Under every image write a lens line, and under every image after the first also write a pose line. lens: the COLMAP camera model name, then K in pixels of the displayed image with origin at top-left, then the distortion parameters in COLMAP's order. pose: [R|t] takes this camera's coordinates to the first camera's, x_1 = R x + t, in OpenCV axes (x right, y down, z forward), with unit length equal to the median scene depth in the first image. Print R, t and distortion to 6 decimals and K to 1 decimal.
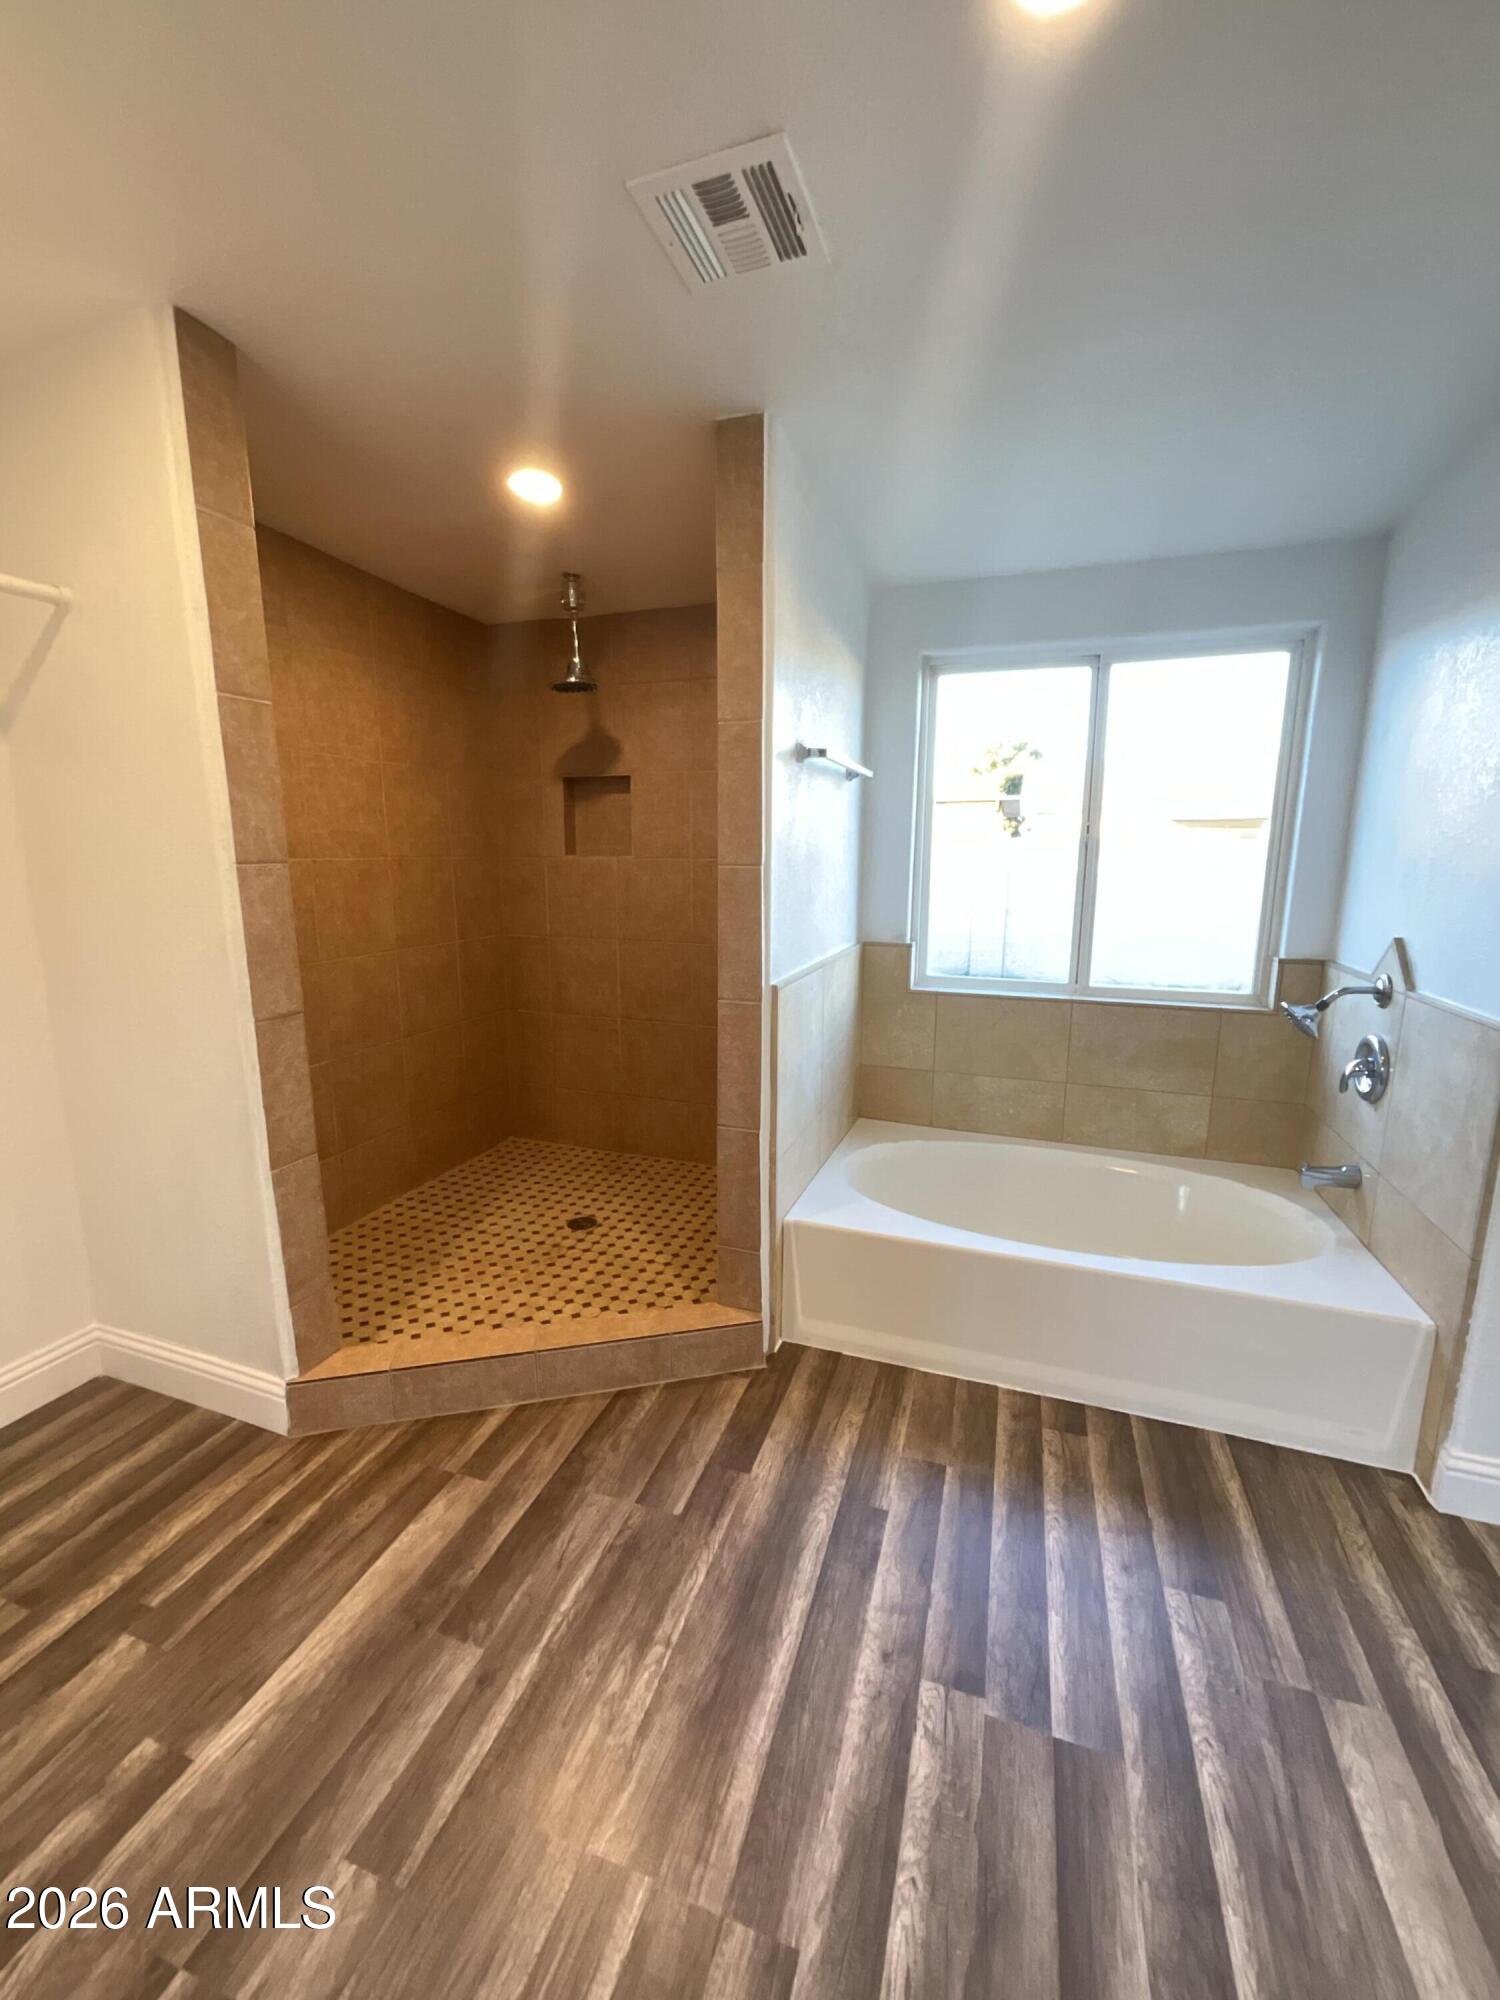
lens RADIAL K [[802.1, 0, 740.4], [0, 802.1, 999.9], [0, 0, 1]] dist [-0.006365, 0.001329]
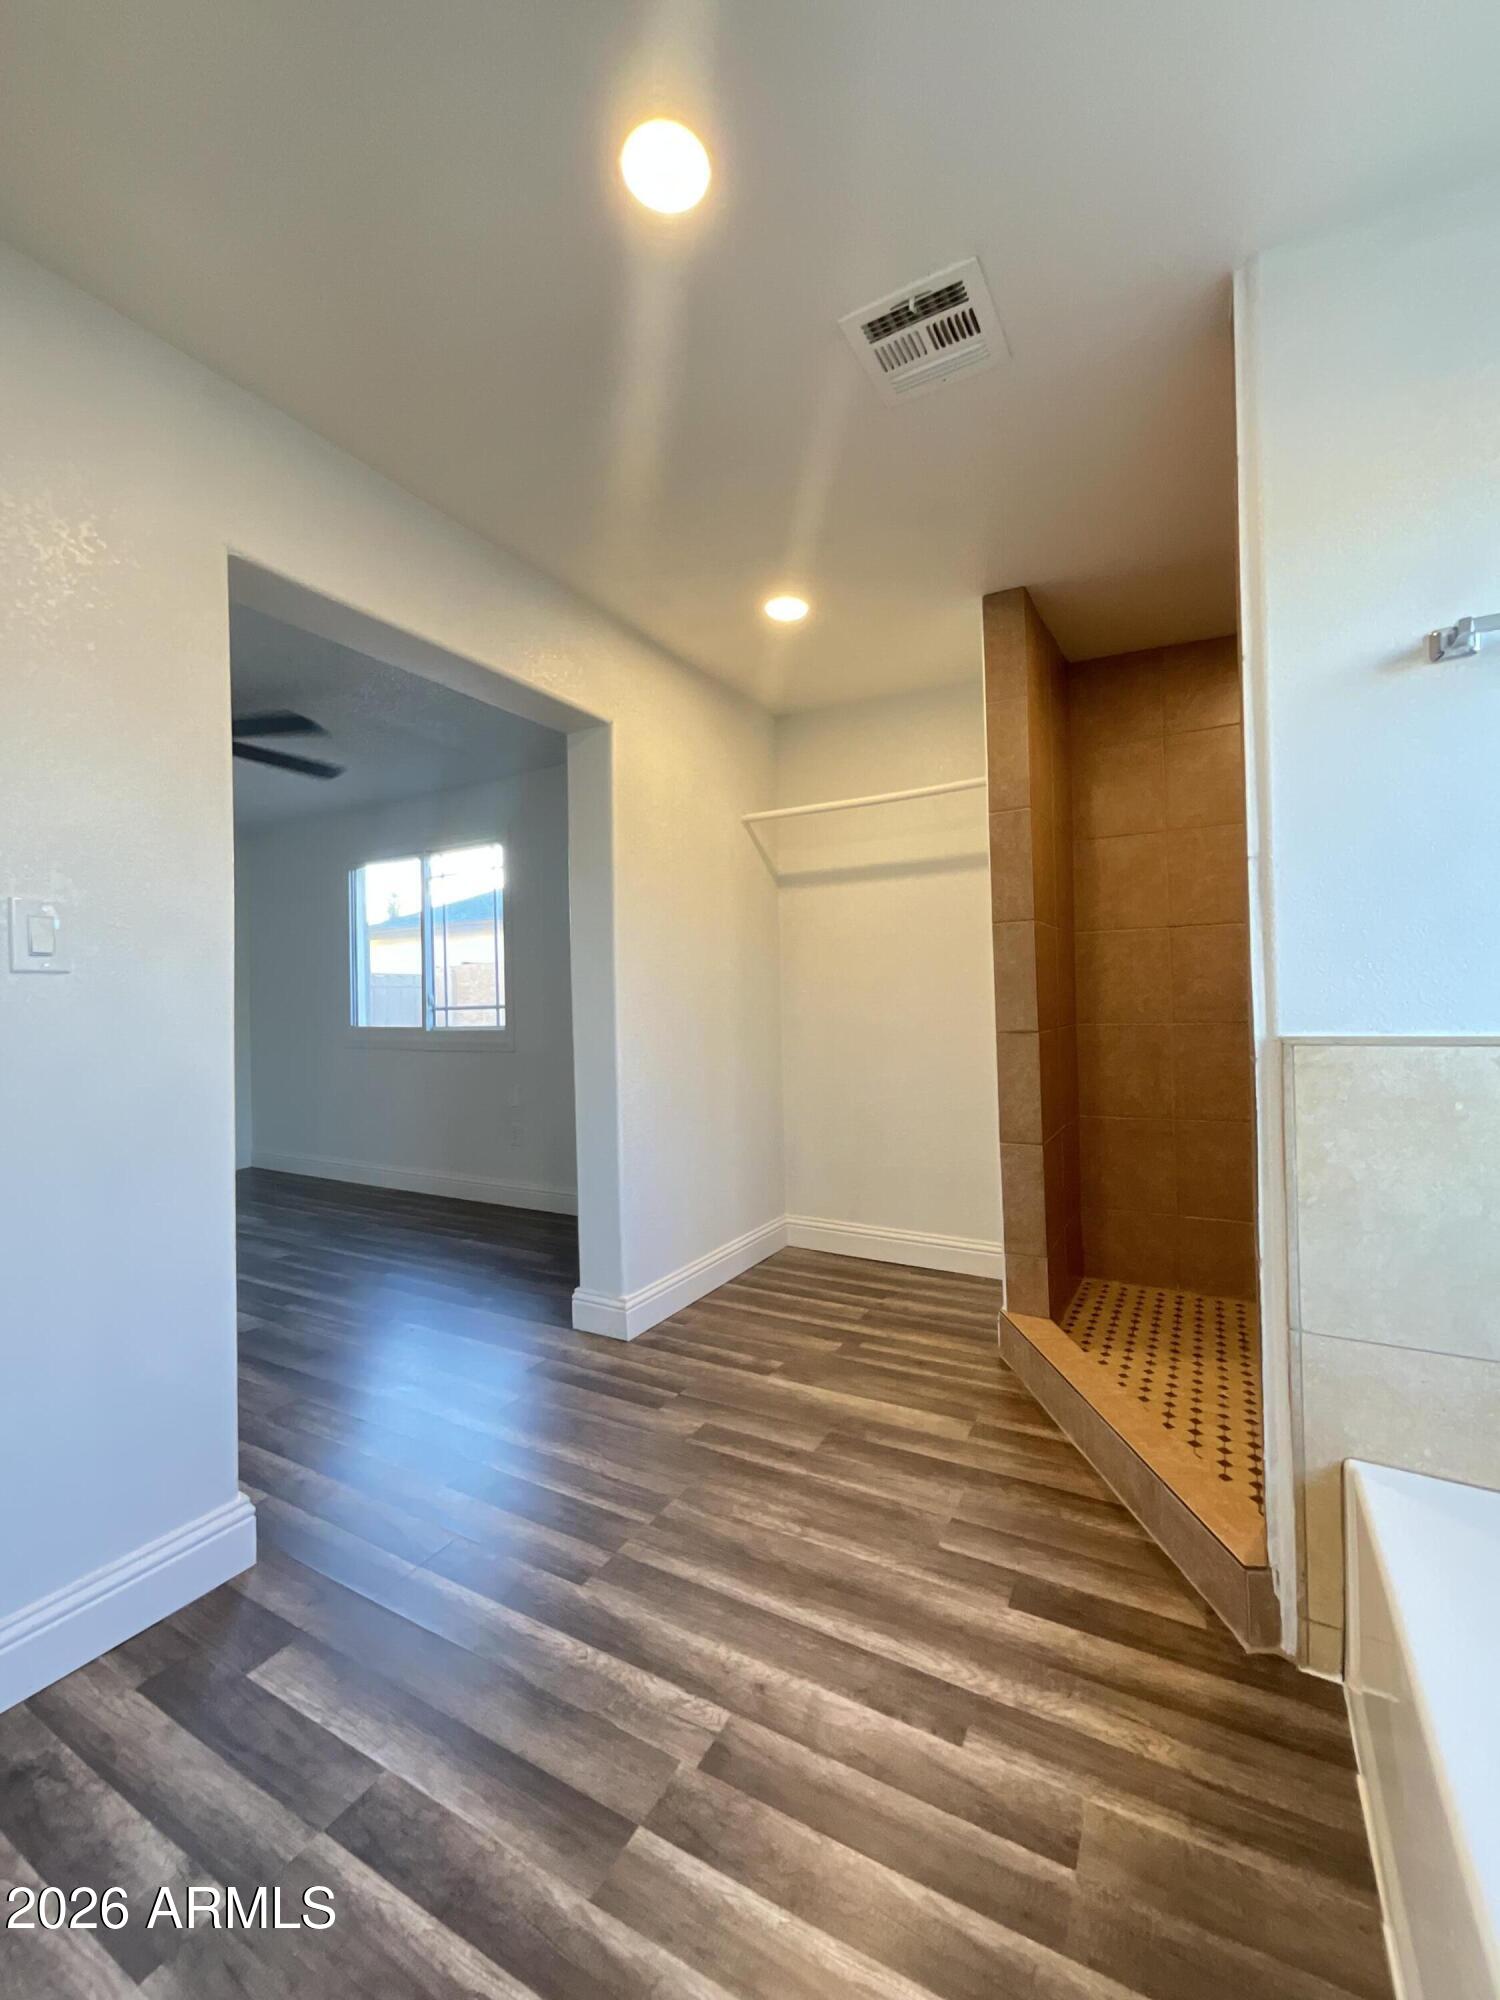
lens RADIAL K [[802.1, 0, 758.3], [0, 802.1, 999.5], [0, 0, 1]] dist [-0.006365, 0.001329]
pose [[-0.169415, -0.003349, -0.985539, 1.043045], [-0.152023, 0.988115, 0.022775, 0.002966], [0.973749, 0.153683, -0.167911, 0.967949]]
